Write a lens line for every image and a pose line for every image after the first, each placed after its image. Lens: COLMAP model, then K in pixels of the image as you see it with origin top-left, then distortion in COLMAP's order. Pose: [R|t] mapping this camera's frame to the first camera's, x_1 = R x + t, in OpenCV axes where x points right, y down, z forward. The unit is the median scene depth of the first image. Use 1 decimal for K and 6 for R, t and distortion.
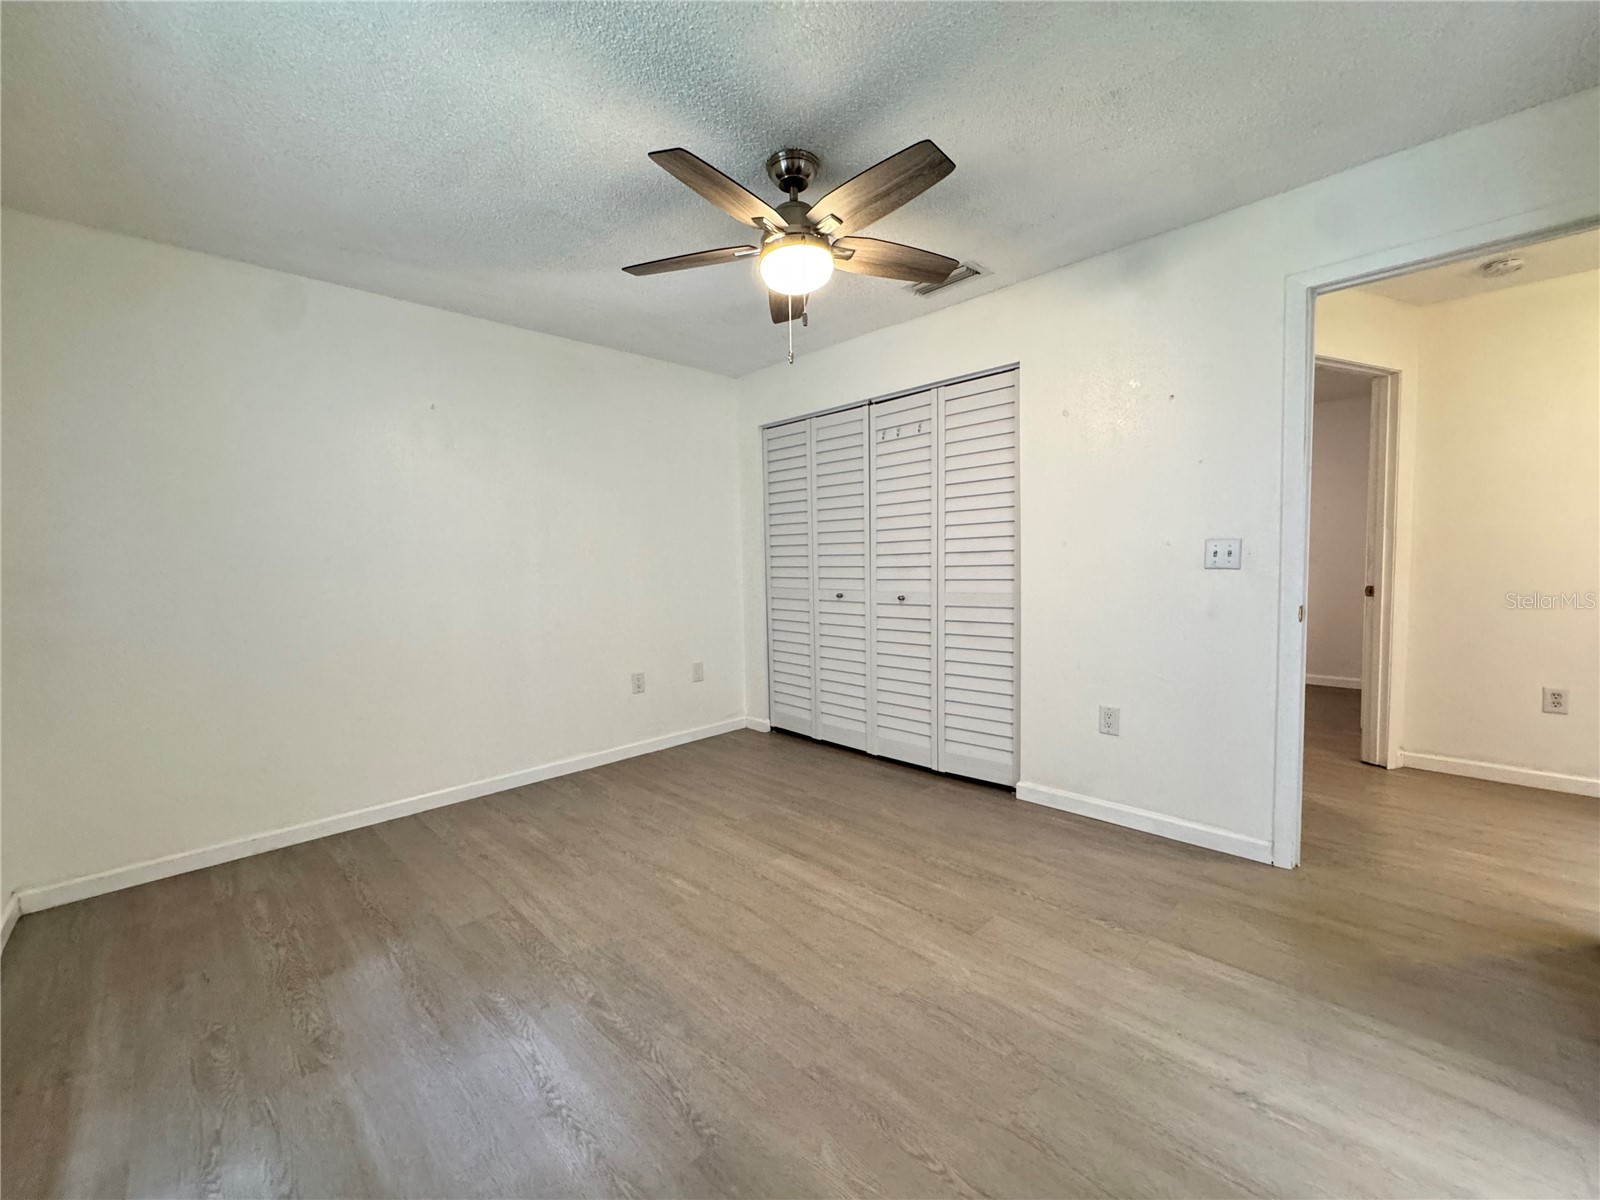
lens RADIAL K [[642.4, 0, 798.4], [0, 642.4, 600.1], [0, 0, 1]] dist [-0.002186, 0.000465]
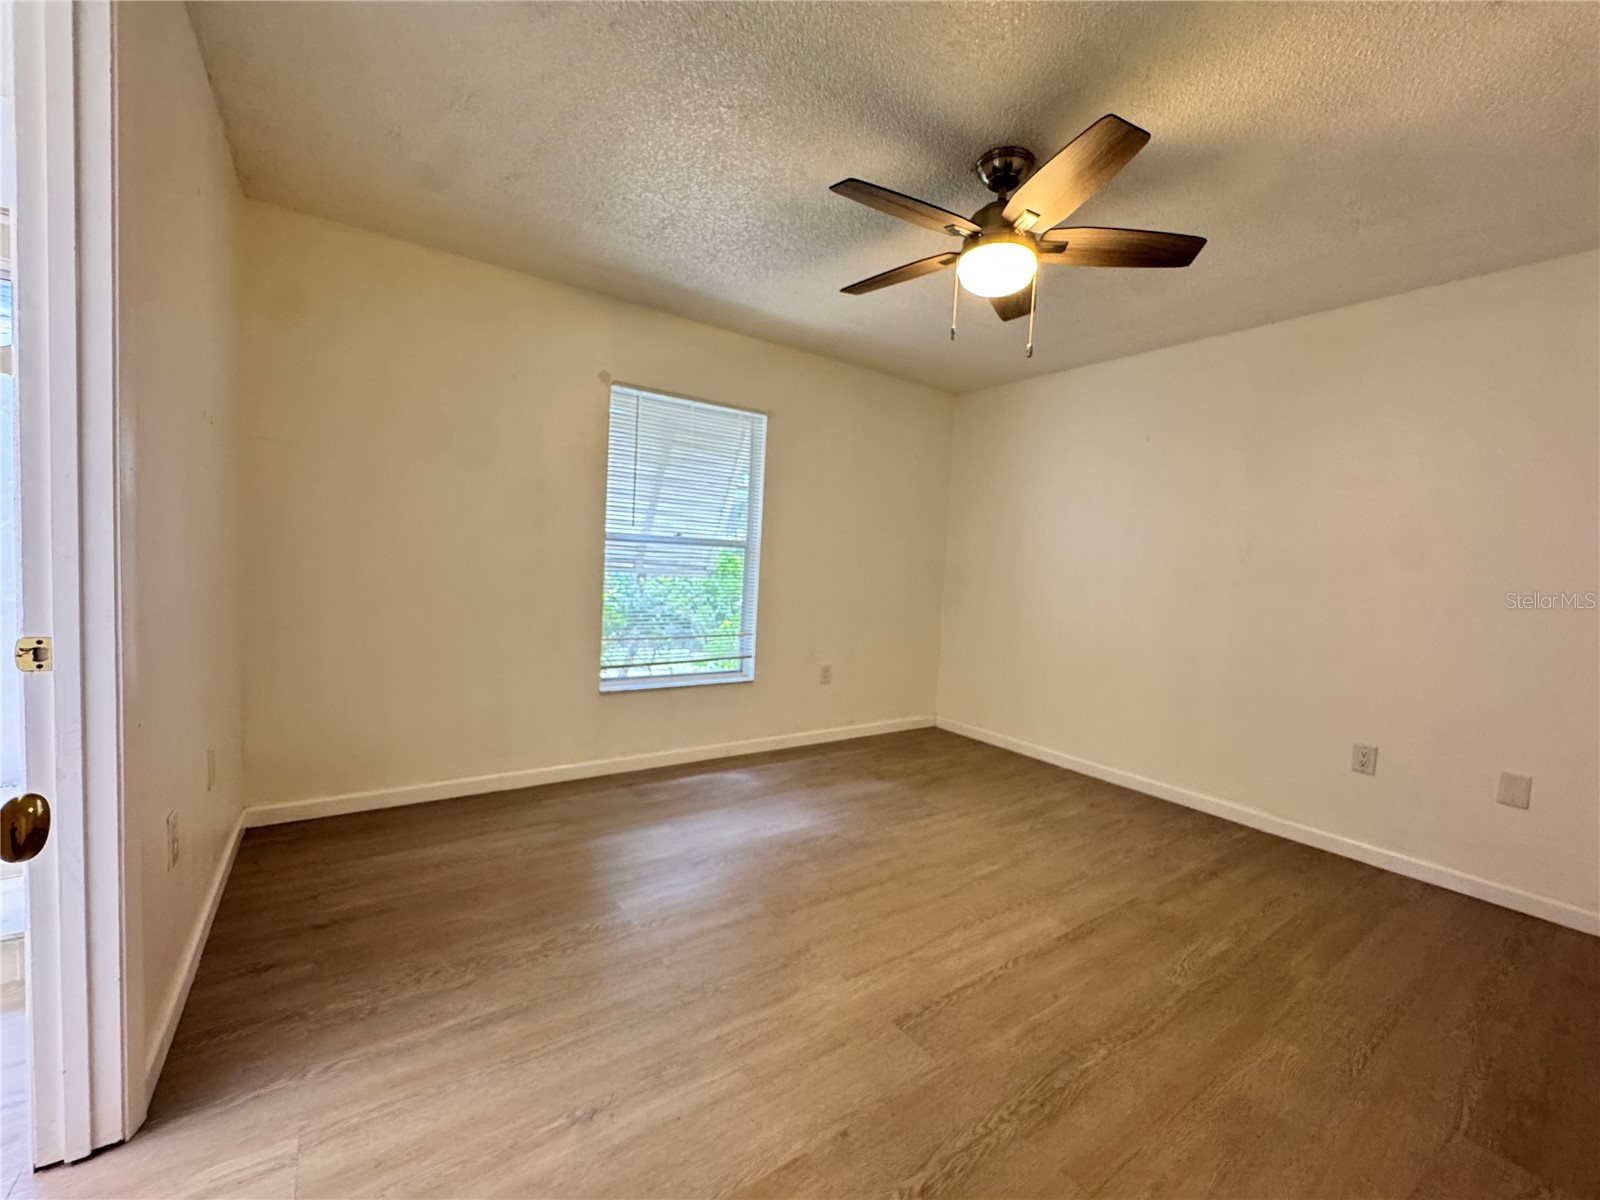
lens RADIAL K [[642.4, 0, 798.4], [0, 642.4, 600.1], [0, 0, 1]] dist [-0.002186, 0.000465]
pose [[-0.161027, 0.072739, -0.984266, 0.926329], [-0.112933, 0.989372, 0.091592, -0.067483], [0.980468, 0.125905, -0.151101, 0.817360]]
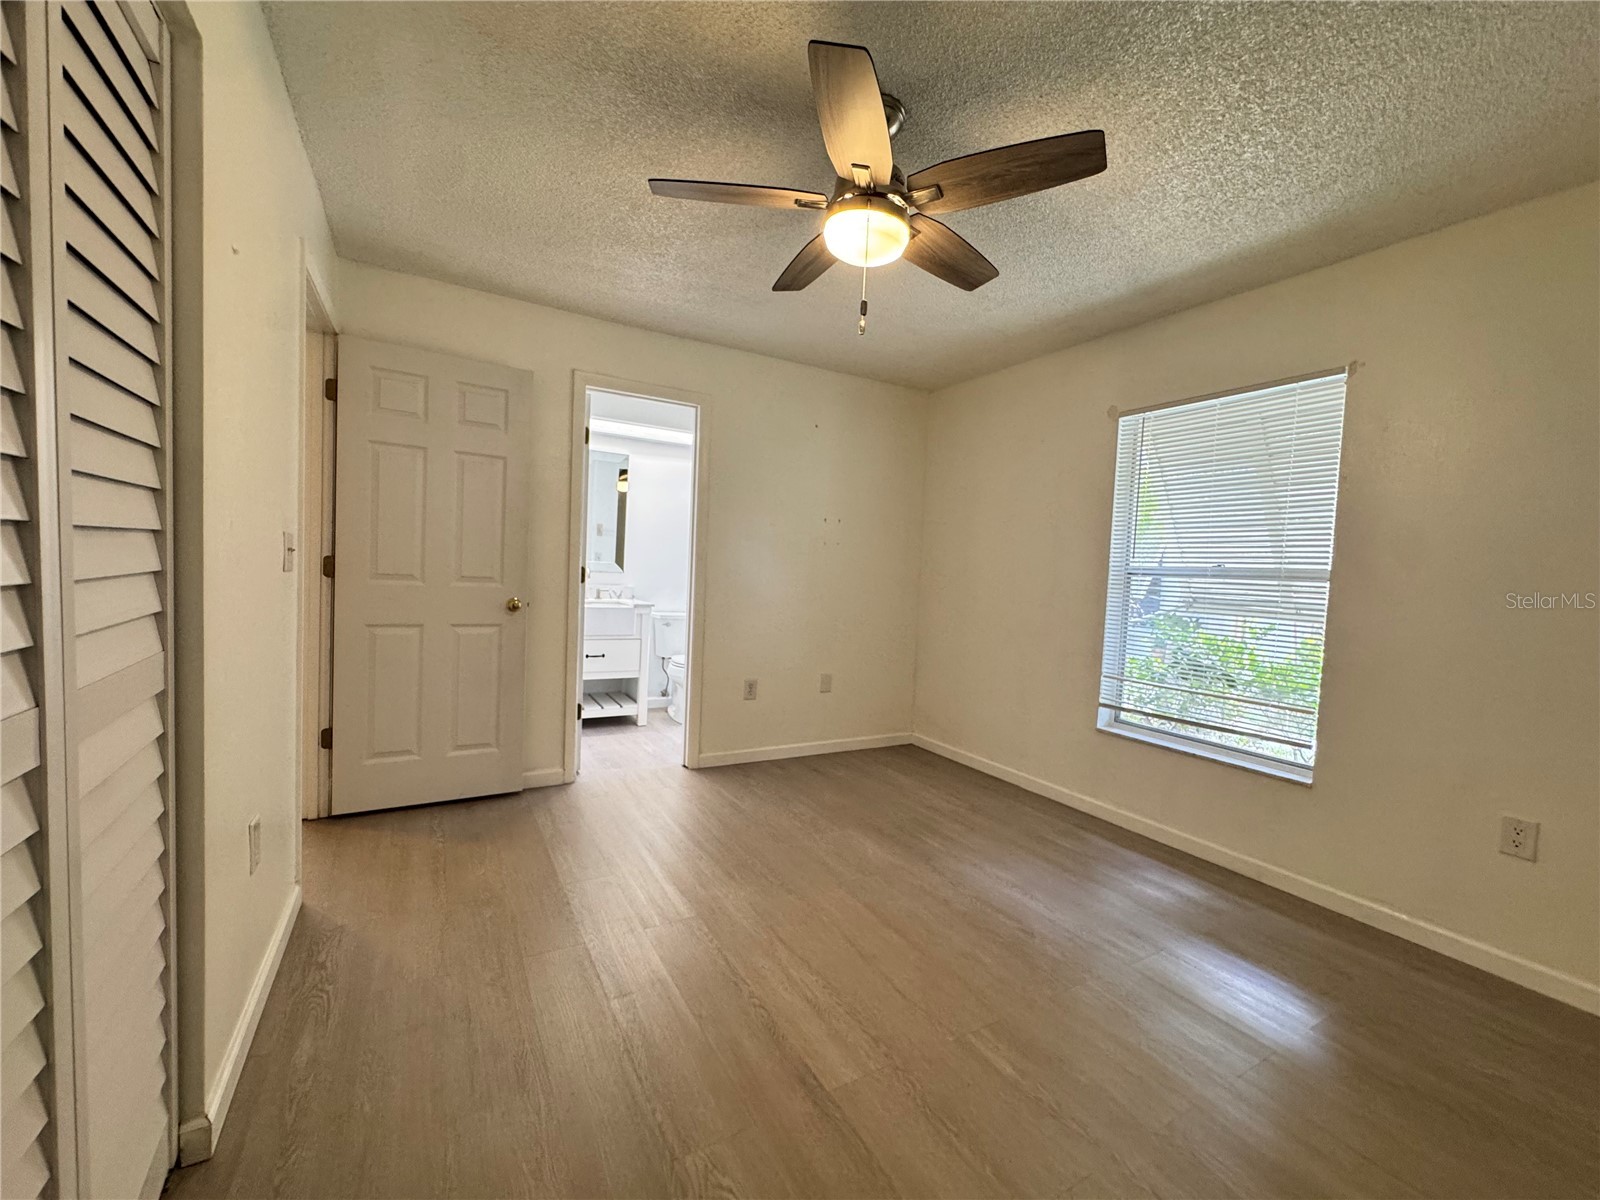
lens RADIAL K [[649.3, 0, 812.1], [0, 649.3, 602.9], [0, 0, 1]] dist [-0.000481, 0.000160]
pose [[-0.971077, -0.034934, 0.236196, -0.139102], [-0.009359, 0.994048, 0.108544, -0.106789], [-0.238582, 0.103194, -0.965624, 1.702723]]
